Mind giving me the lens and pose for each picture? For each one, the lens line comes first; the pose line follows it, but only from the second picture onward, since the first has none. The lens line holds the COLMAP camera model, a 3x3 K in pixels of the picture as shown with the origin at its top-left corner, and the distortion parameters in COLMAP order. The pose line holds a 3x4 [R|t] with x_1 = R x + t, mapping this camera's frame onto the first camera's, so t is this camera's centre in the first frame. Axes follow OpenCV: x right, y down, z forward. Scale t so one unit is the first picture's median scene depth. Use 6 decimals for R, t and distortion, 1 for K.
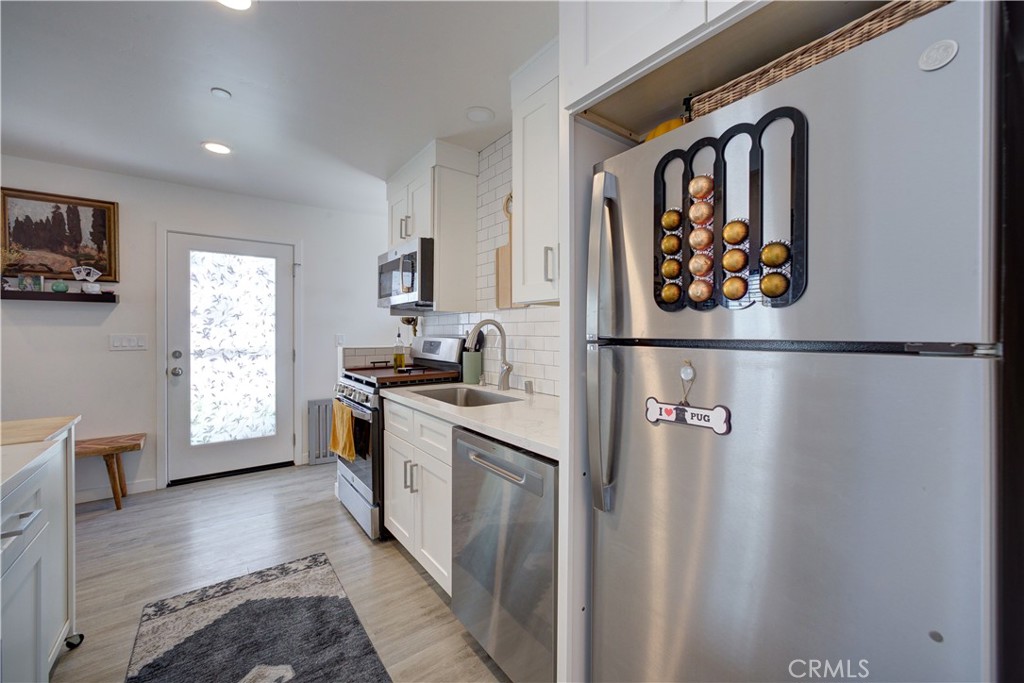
lens RADIAL K [[403.3, 0, 510.2], [0, 403.3, 335.5], [0, 0, 1]] dist [-0.010889, 0.003173]
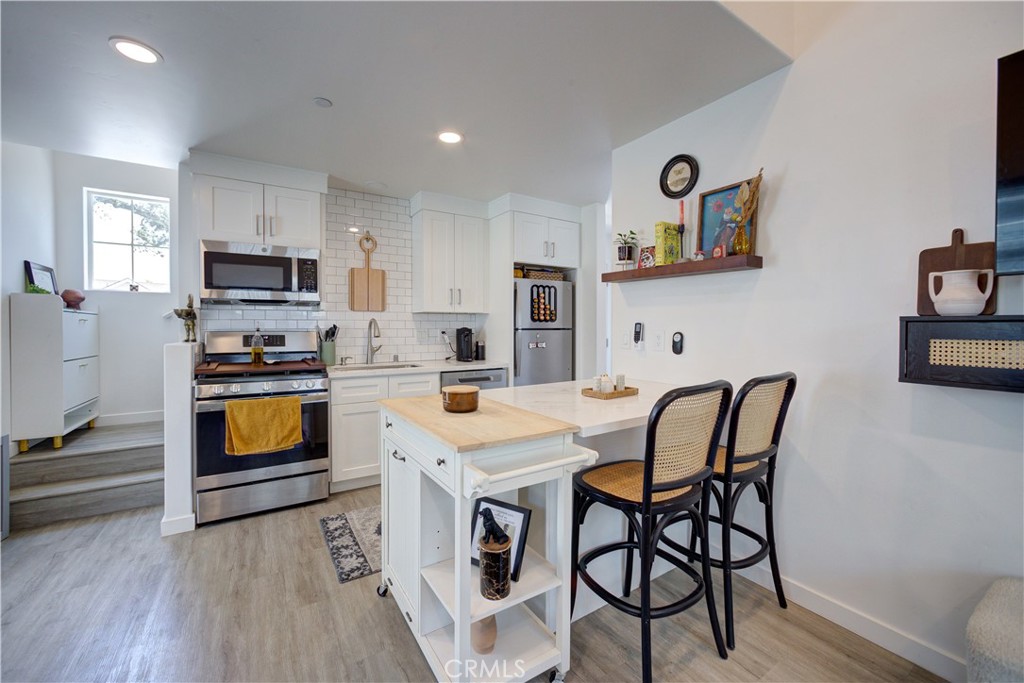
lens RADIAL K [[403.3, 0, 503.0], [0, 403.3, 331.4], [0, 0, 1]] dist [-0.010889, 0.003173]
pose [[0.093414, -0.015083, 0.995513, -1.932227], [0.007514, 0.999867, 0.014444, -0.010444], [-0.995599, 0.006131, 0.093515, 0.462042]]
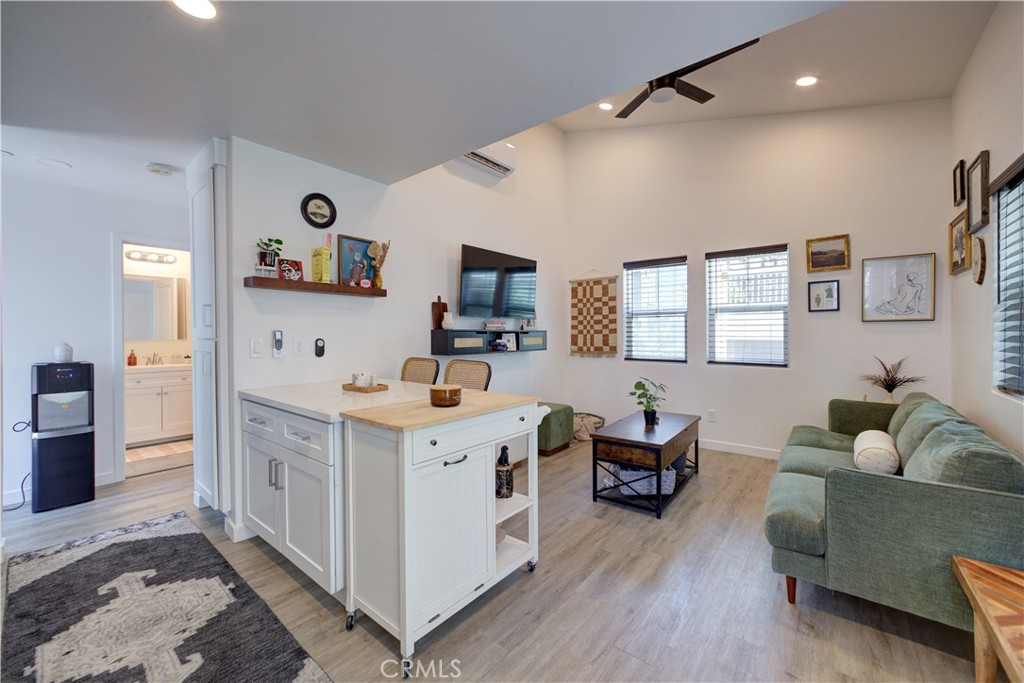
lens RADIAL K [[403.3, 0, 510.0], [0, 403.3, 333.3], [0, 0, 1]] dist [-0.010889, 0.003173]
pose [[-0.973819, 0.002276, -0.227313, -0.979231], [0.000738, 0.999976, 0.006849, -0.016361], [0.227323, 0.006502, -0.973798, 1.687910]]
